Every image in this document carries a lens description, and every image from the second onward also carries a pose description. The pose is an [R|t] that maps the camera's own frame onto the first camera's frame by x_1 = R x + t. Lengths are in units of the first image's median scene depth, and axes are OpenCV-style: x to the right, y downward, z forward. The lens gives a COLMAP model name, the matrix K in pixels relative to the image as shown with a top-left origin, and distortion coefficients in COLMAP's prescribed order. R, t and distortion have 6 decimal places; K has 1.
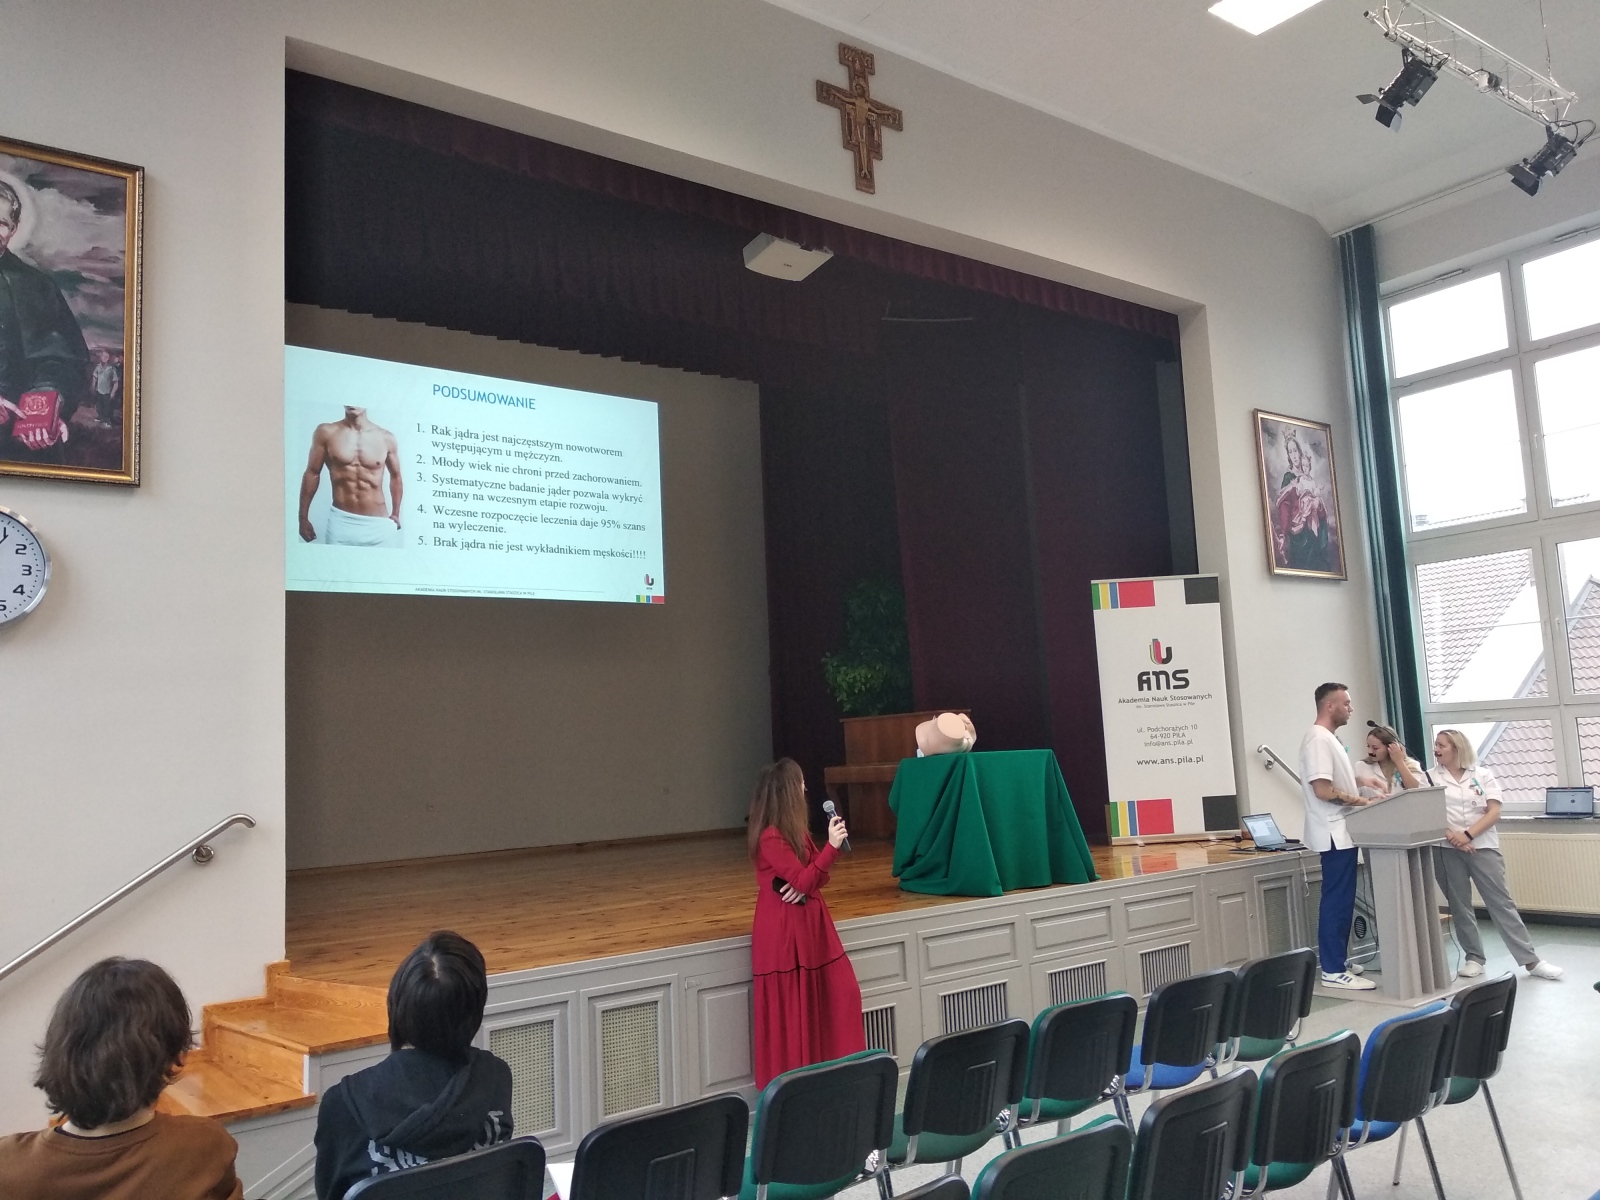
lens RADIAL K [[1250.4, 0, 803.5], [0, 1250.4, 599.7], [0, 0, 1]] dist [0.058287, -0.035702]
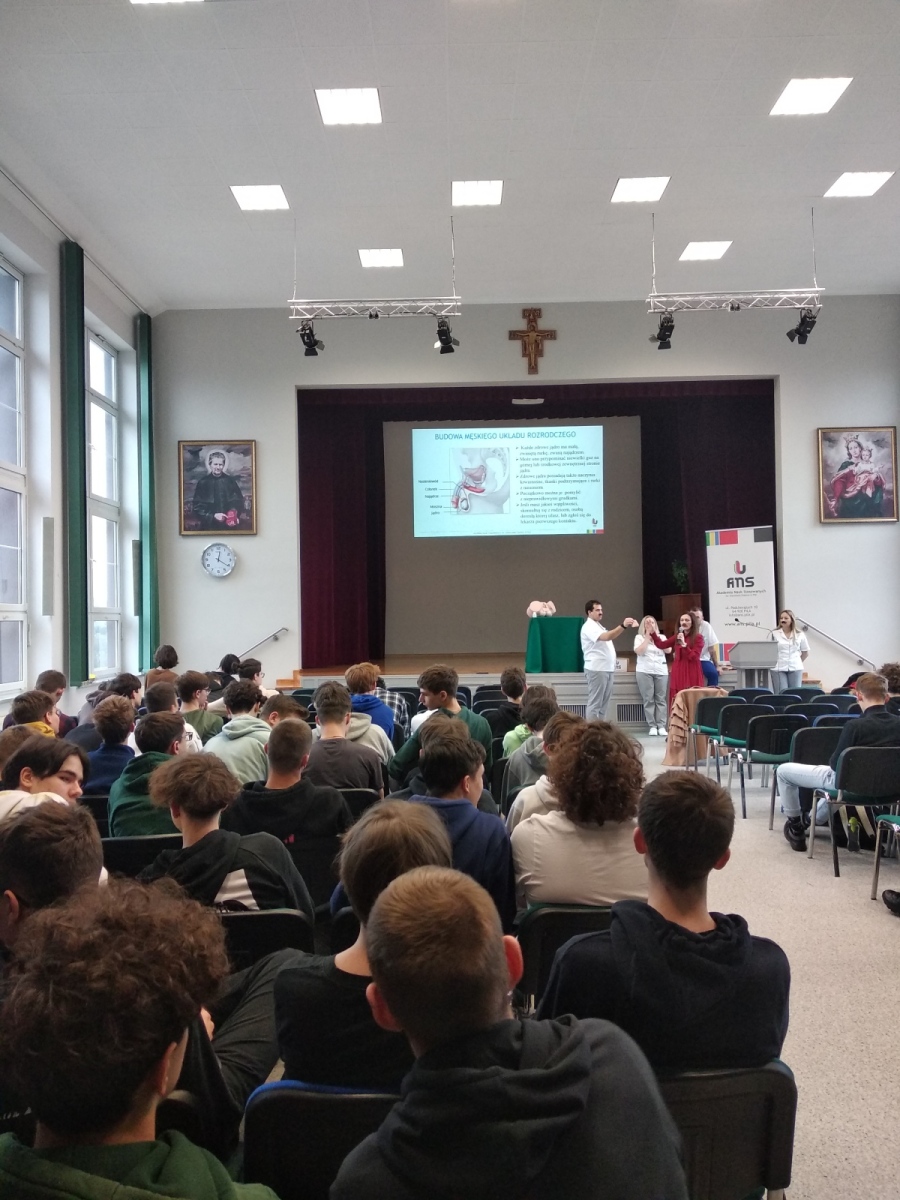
lens RADIAL K [[947.4, 0, 448.6], [0, 947.4, 594.8], [0, 0, 1]] dist [0.074830, -0.021307]
pose [[0.796566, 0.019594, -0.604235, 0.787963], [0.051664, 0.993612, 0.100330, -0.083838], [0.602341, -0.111136, 0.790465, -0.412876]]
